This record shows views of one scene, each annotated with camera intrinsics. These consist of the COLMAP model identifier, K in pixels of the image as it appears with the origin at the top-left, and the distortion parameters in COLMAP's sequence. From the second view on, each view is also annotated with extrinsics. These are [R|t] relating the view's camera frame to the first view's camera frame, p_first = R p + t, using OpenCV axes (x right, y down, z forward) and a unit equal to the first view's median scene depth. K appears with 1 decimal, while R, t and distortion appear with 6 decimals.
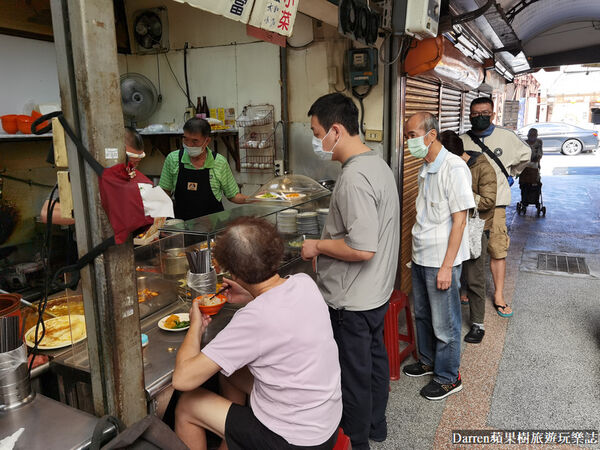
lens RADIAL K [[479.0, 0, 306.0], [0, 479.0, 222.1], [0, 0, 1]] dist [0.003864, 0.006109]
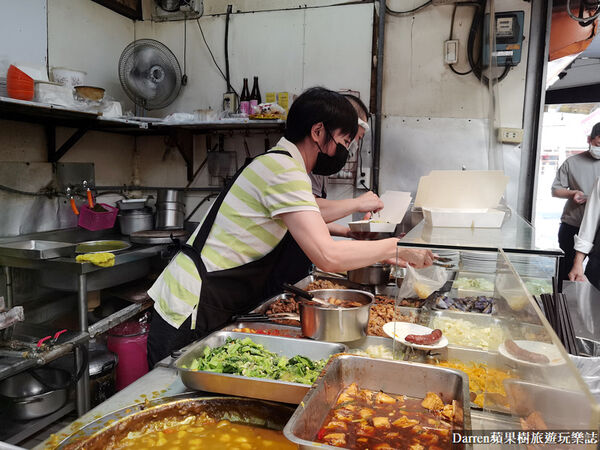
lens RADIAL K [[475.2, 0, 298.8], [0, 475.2, 224.8], [0, 0, 1]] dist [-0.001092, 0.004080]
pose [[0.991391, 0.026699, 0.128182, -0.240910], [-0.015206, 0.995842, -0.089820, 0.021169], [-0.130047, 0.087098, 0.987675, 0.318819]]
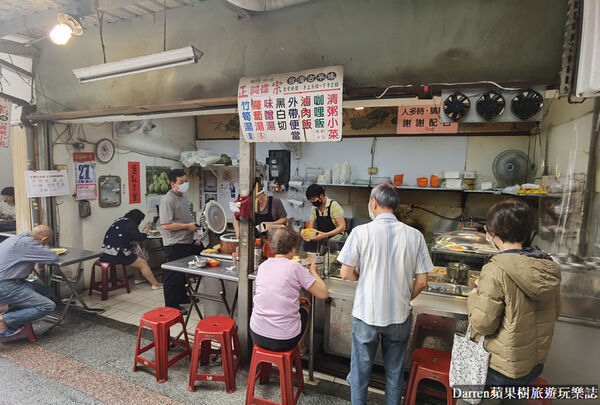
lens RADIAL K [[310.3, 0, 302.6], [0, 310.3, 204.4], [0, 0, 1]] dist [-0.046129, 0.017105]
pose [[0.077607, 0.114245, -0.990417, 0.517798], [-0.223847, 0.970046, 0.094356, -0.107612], [0.971530, 0.214379, 0.100855, 0.363850]]
